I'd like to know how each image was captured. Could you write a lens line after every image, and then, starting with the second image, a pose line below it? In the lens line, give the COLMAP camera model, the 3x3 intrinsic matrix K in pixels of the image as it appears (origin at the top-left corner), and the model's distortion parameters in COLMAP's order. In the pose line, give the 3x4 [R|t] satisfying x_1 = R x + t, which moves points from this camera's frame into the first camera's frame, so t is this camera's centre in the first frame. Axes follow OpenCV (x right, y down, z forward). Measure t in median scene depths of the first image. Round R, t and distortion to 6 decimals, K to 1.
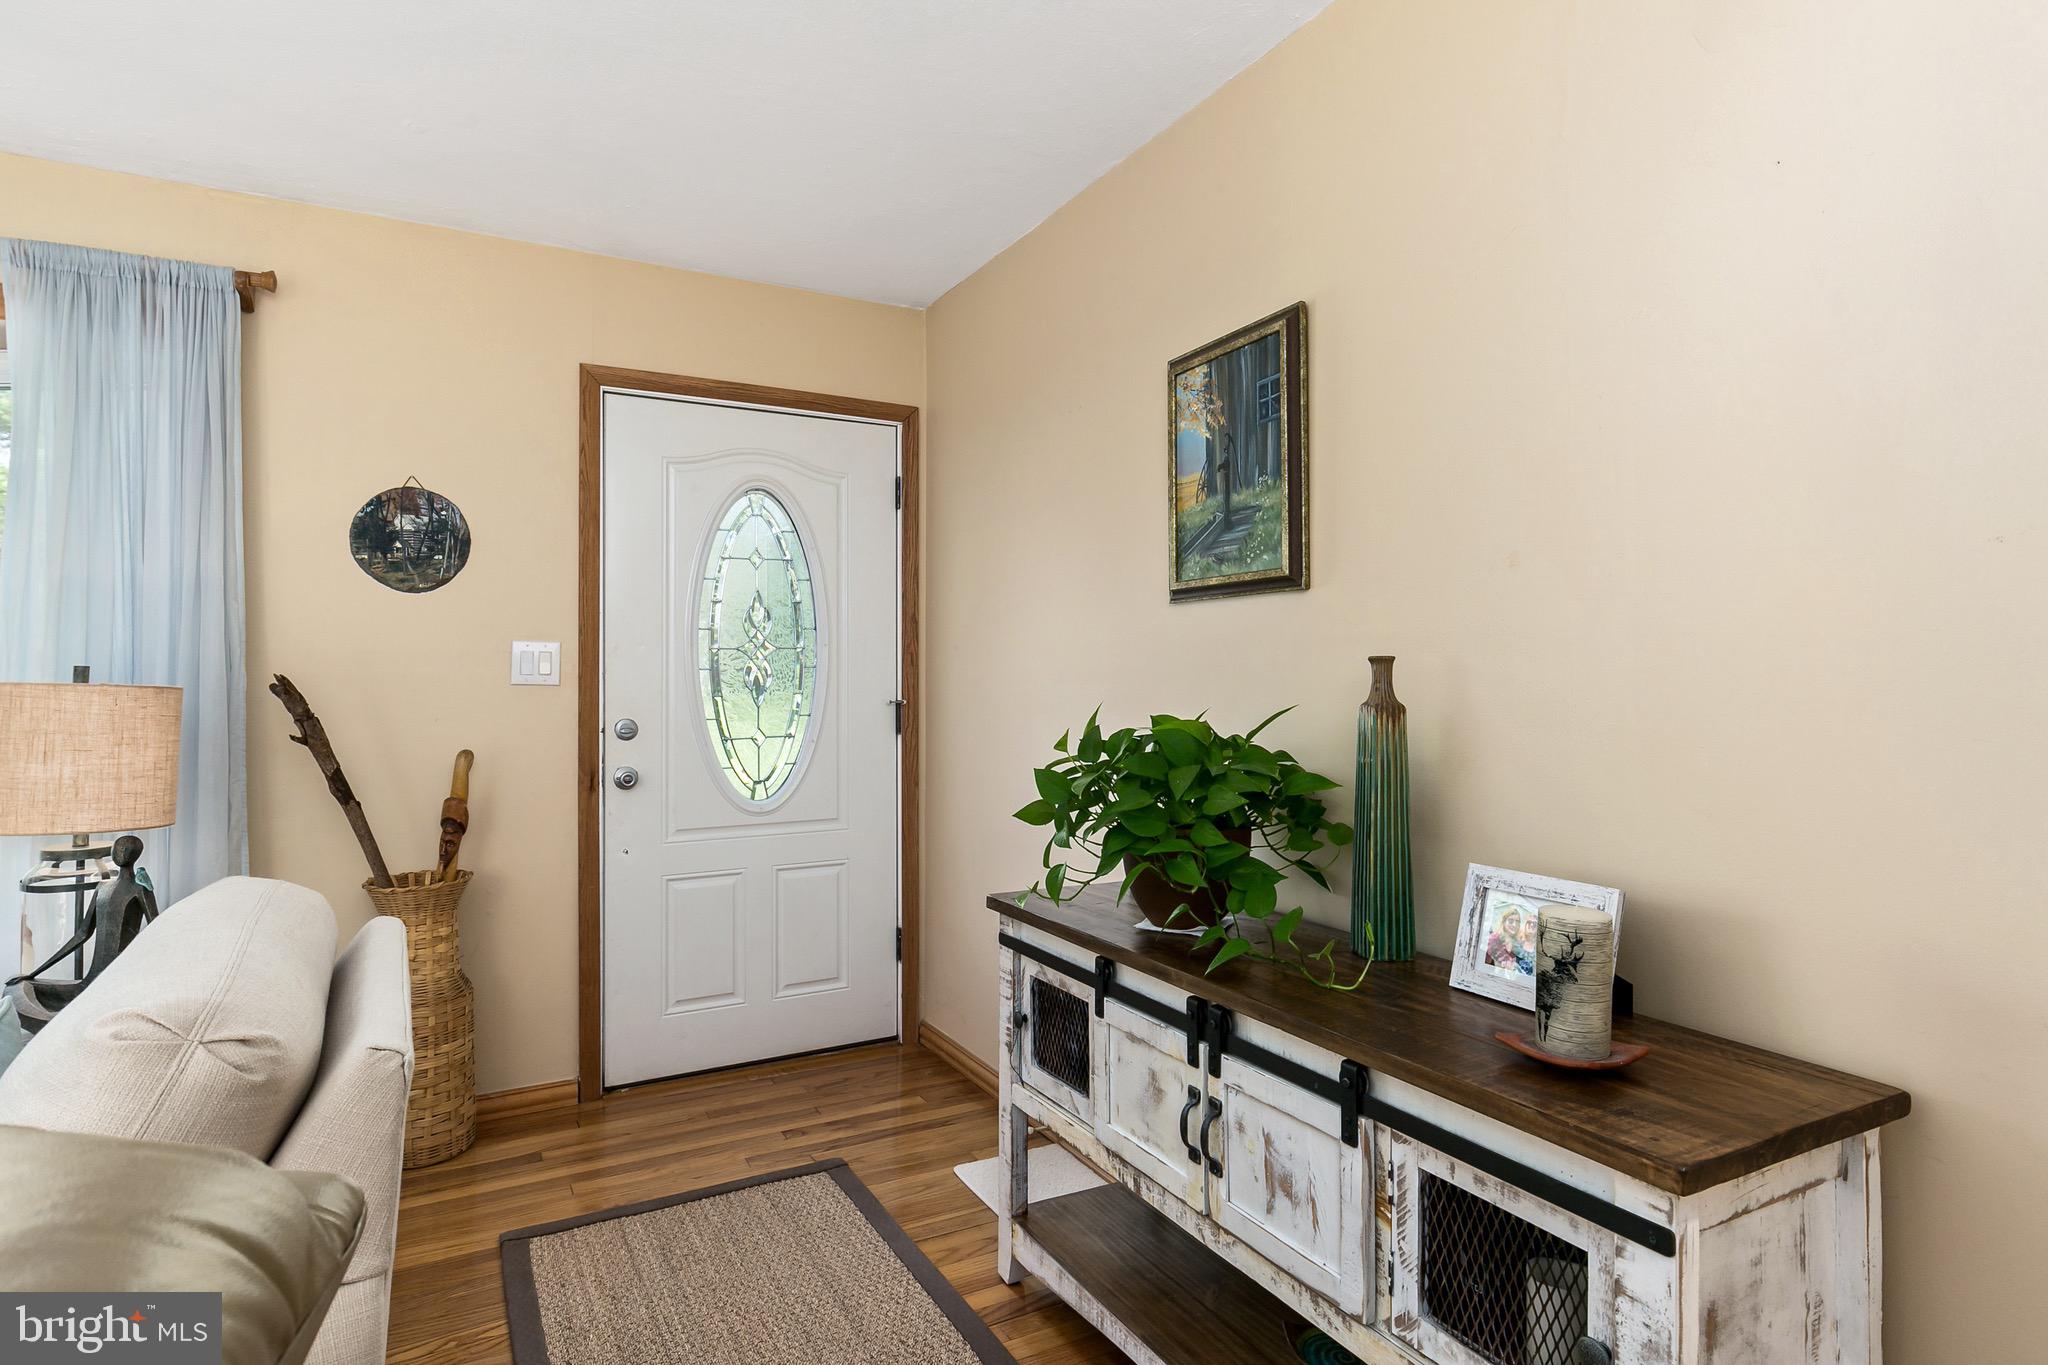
lens RADIAL K [[1091.4, 0, 1024.0], [0, 1091.4, 682.5], [0, 0, 1]] dist [0.000473, -0.000186]
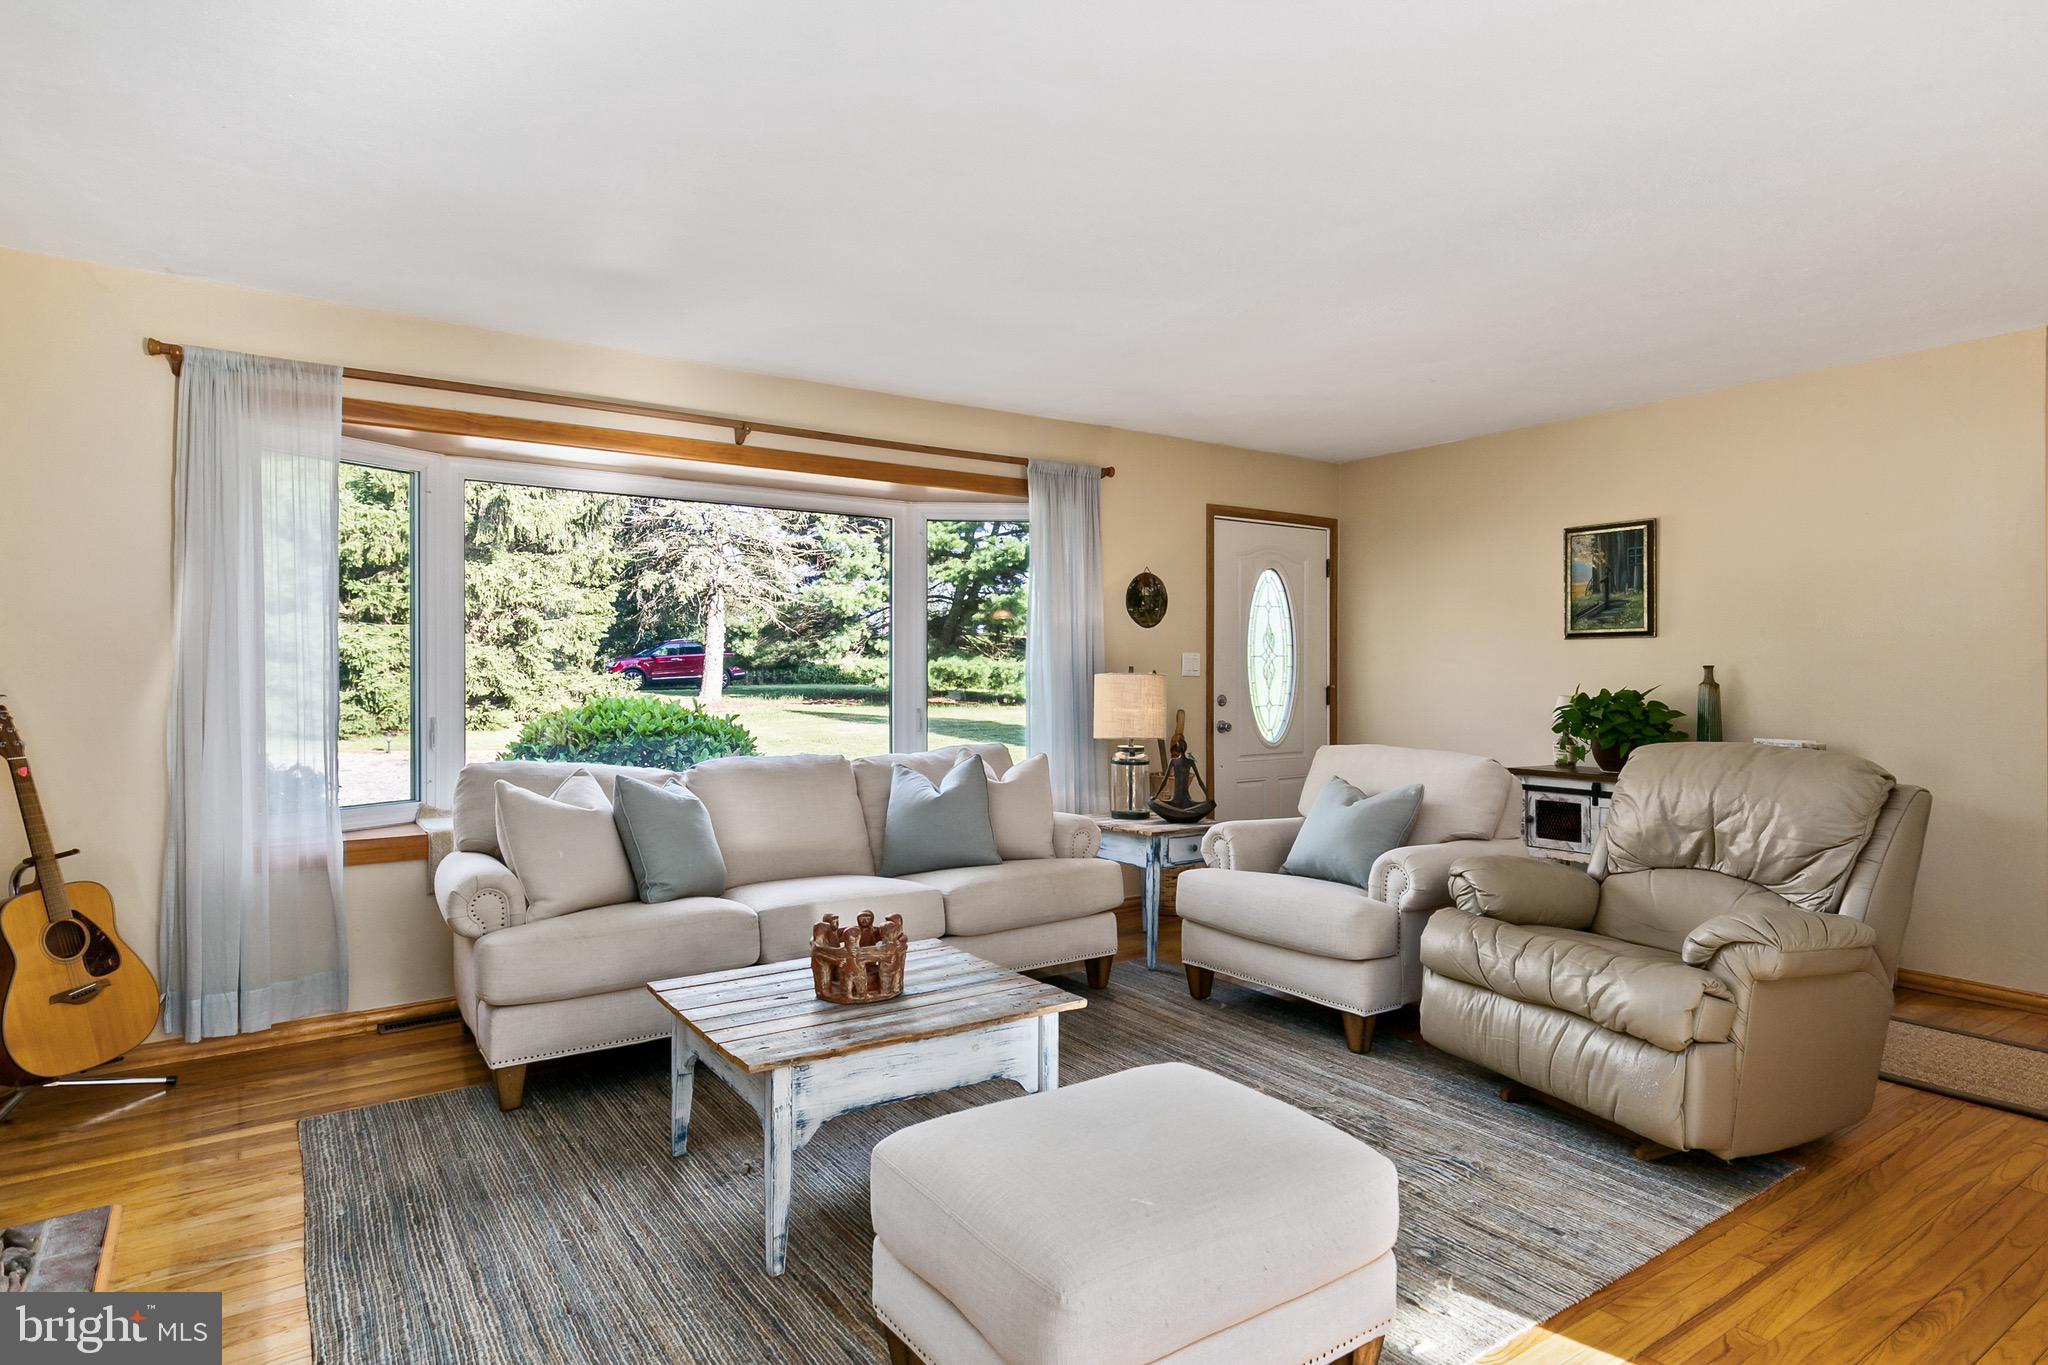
lens RADIAL K [[1105.7, 0, 1028.0], [0, 1105.7, 689.1], [0, 0, 1]] dist [0.001584, 0.000072]
pose [[0.994213, -0.000389, 0.107423, -1.219368], [-0.001230, 0.999887, 0.015008, -0.004040], [-0.107417, -0.015053, 0.994100, -1.137347]]
